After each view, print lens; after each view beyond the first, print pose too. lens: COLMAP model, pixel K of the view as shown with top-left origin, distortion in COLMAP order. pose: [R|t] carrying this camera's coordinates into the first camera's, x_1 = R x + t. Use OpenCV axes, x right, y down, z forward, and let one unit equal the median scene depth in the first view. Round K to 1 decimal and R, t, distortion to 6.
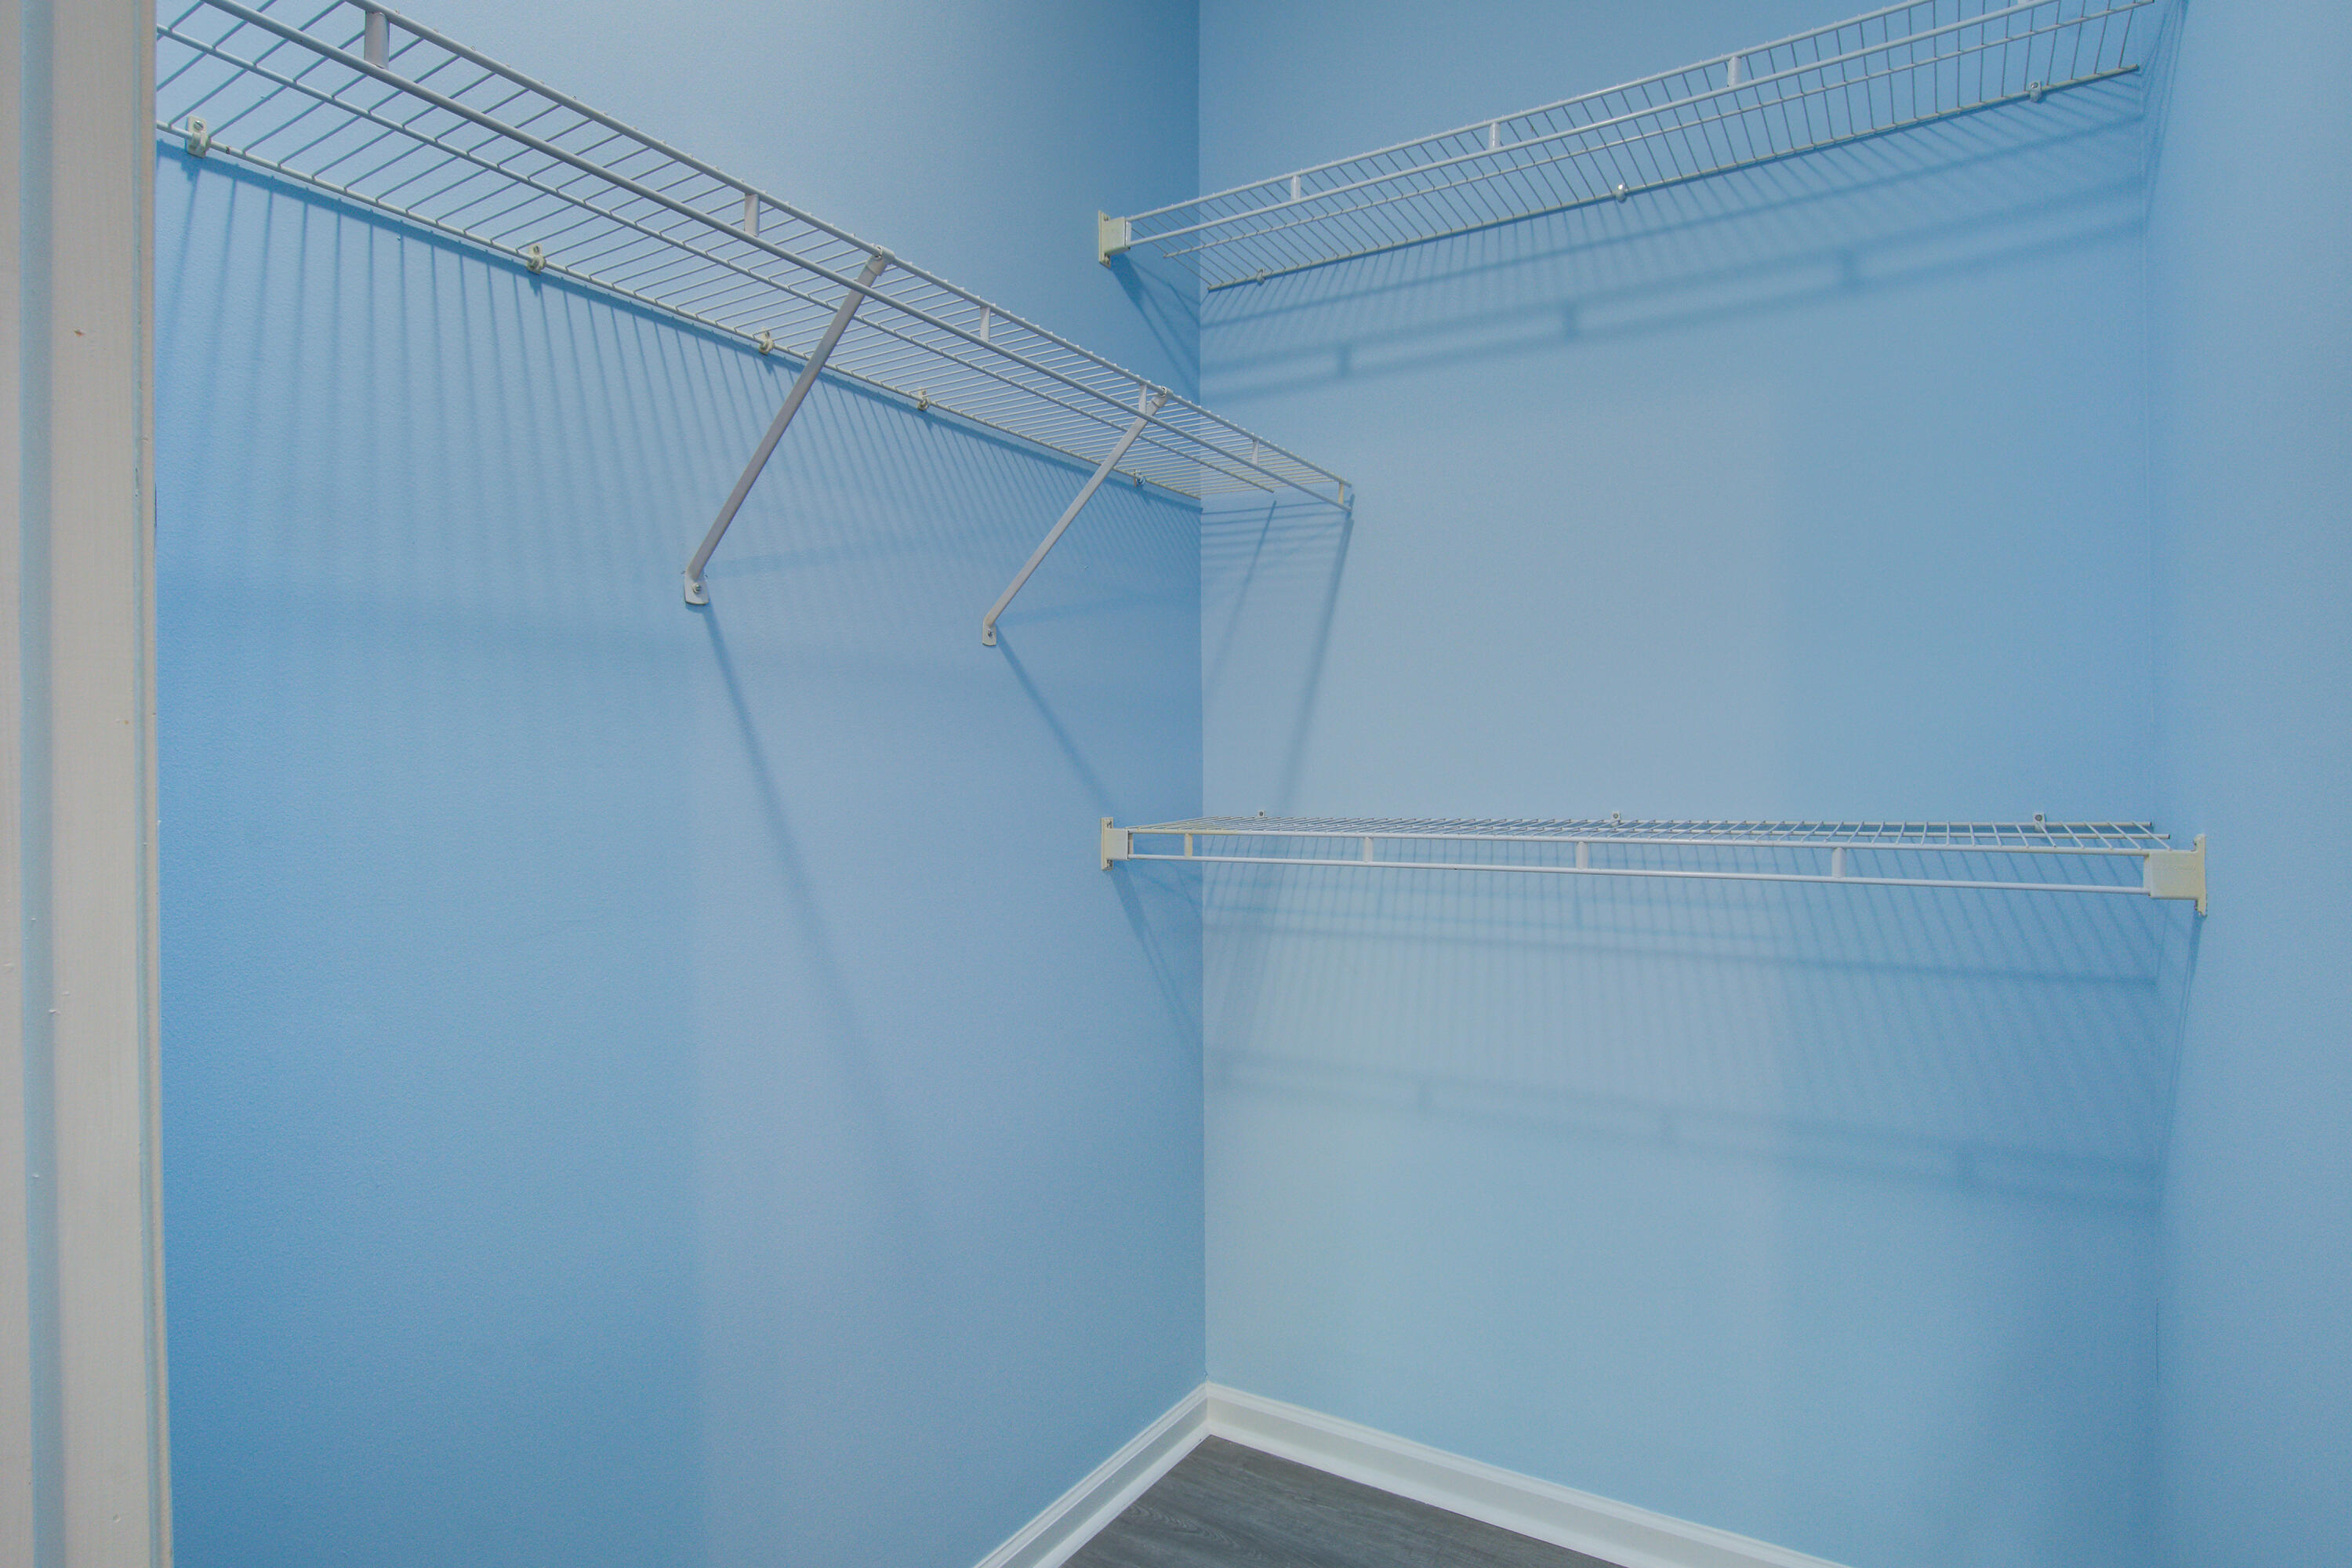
lens RADIAL K [[1238.2, 0, 1176.0], [0, 1238.2, 784.0], [0, 0, 1]] dist [-0.018642, -0.000324]
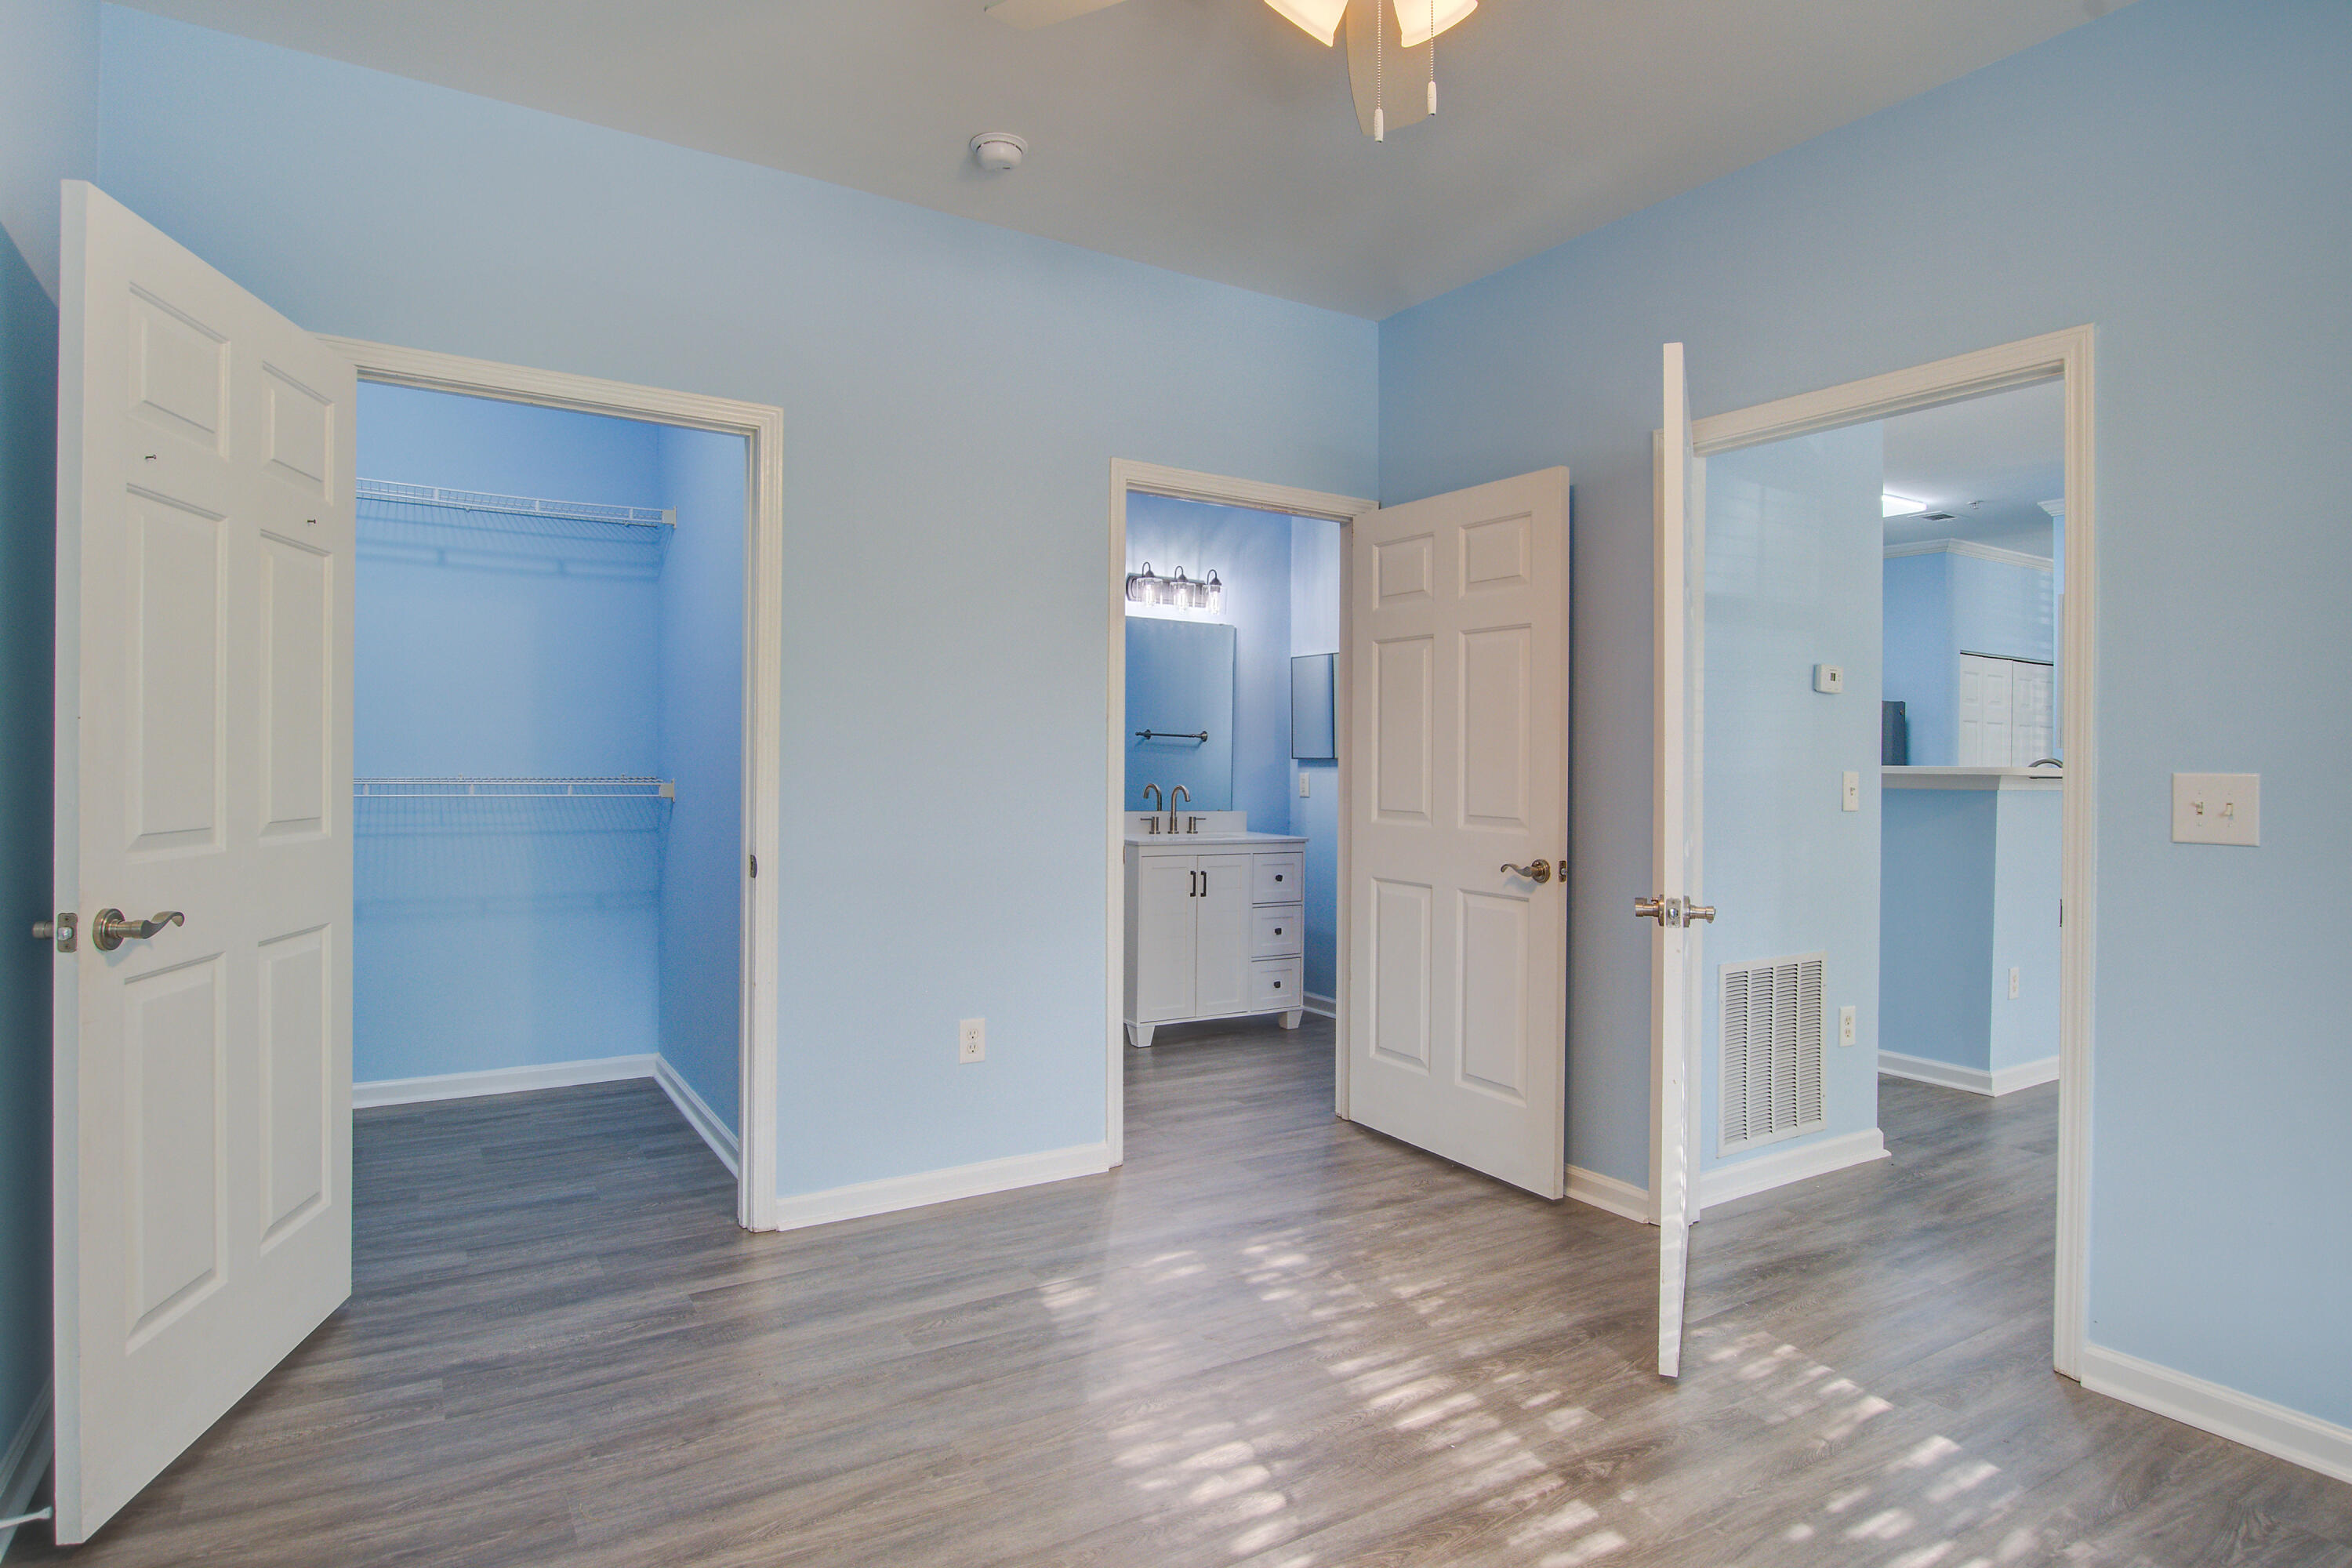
lens RADIAL K [[1282.8, 0, 1176.0], [0, 1282.8, 784.0], [0, 0, 1]] dist [0.022708, -0.058872]
pose [[0.443057, -0.001572, 0.896492, -1.432267], [0.000005, 0.999998, 0.001751, 0.045260], [-0.896493, -0.000771, 0.443057, -1.500574]]
